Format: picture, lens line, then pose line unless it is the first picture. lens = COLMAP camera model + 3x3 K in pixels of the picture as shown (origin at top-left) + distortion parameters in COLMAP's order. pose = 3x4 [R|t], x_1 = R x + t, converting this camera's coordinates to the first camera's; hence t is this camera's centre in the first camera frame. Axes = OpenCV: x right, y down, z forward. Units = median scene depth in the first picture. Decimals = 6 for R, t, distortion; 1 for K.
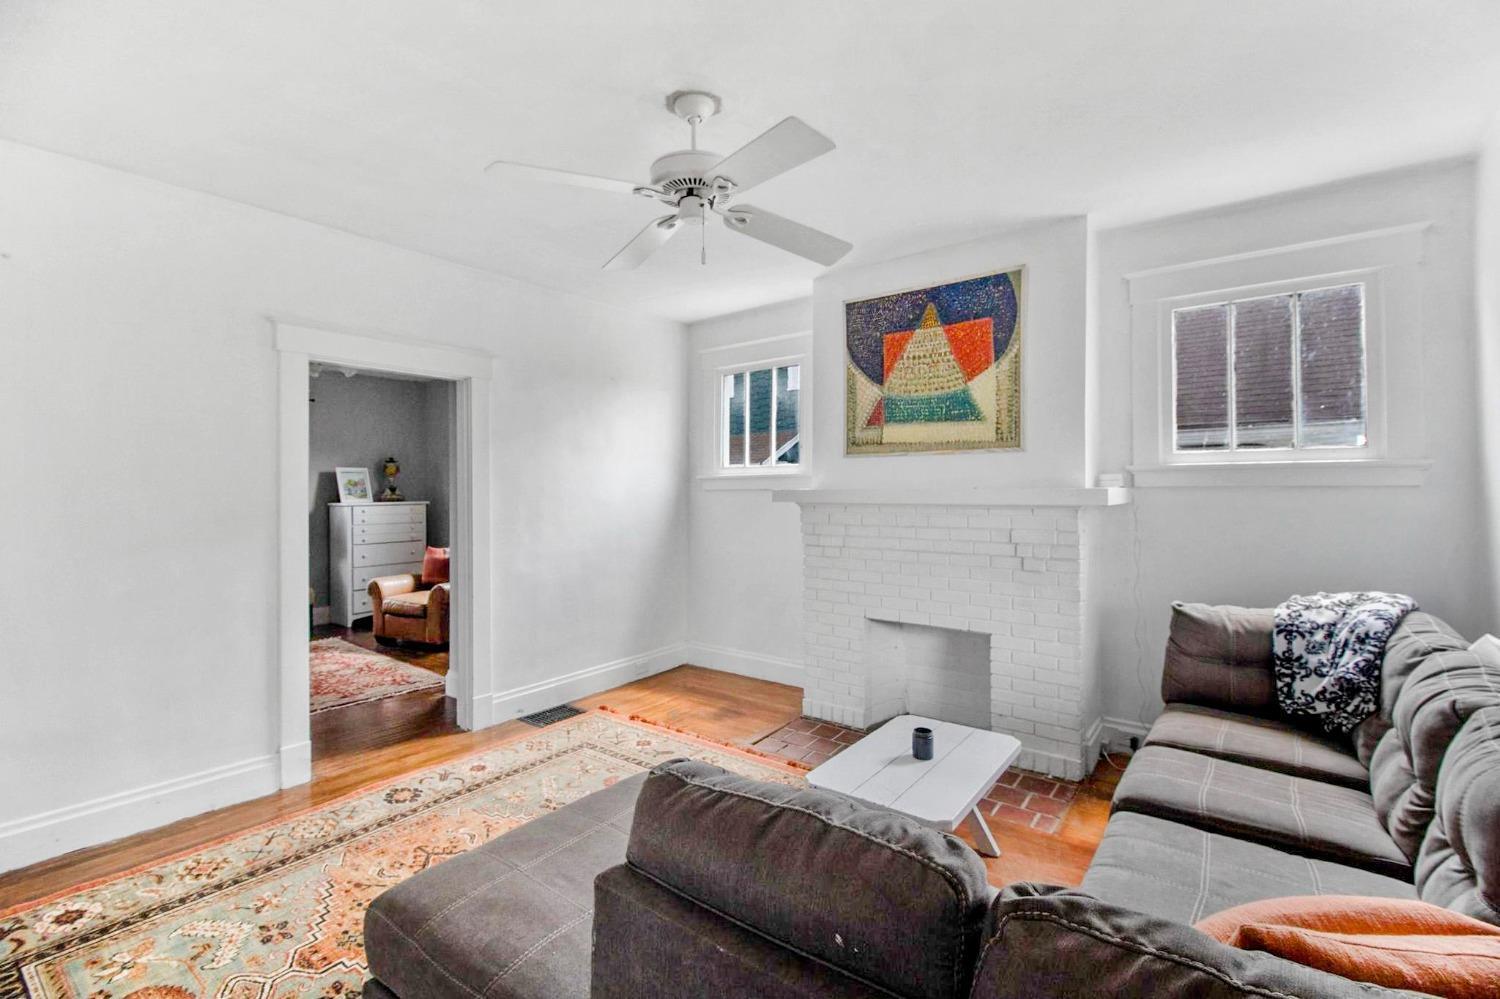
lens RADIAL K [[660.6, 0, 753.5], [0, 660.6, 486.9], [0, 0, 1]] dist [-0.000392, -0.000153]
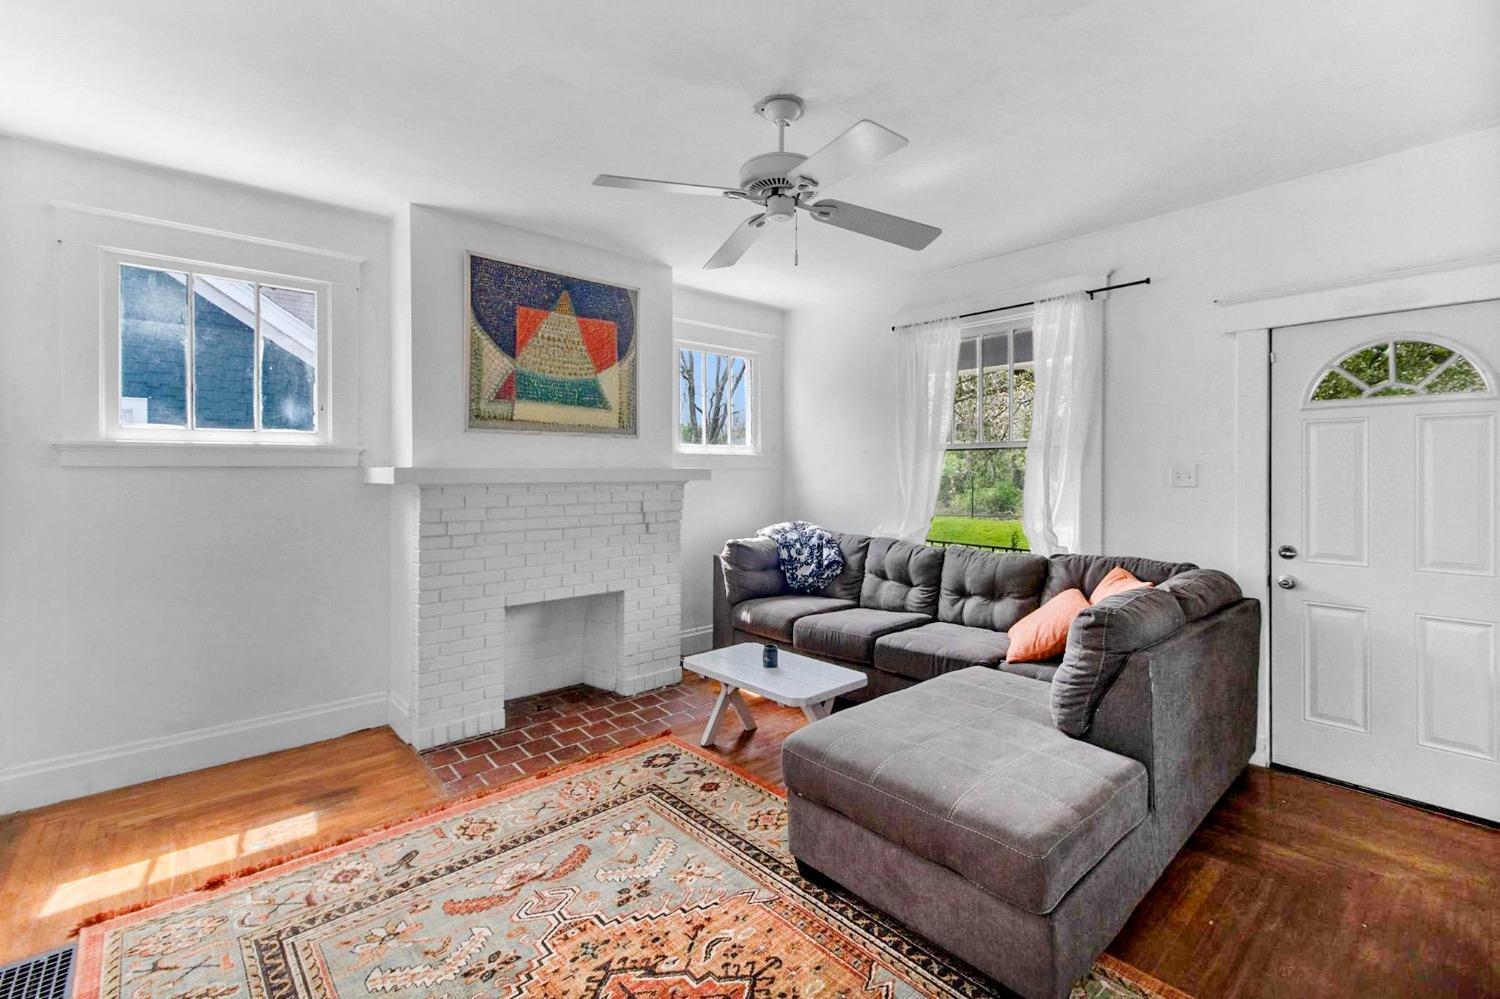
lens RADIAL K [[665.2, 0, 748.6], [0, 665.2, 469.5], [0, 0, 1]] dist [0.000933, -0.000126]
pose [[0.179326, 0.002657, 0.983786, -0.707821], [-0.008747, 0.999961, -0.001107, 0.003725], [-0.983751, -0.008406, 0.179342, 0.515488]]
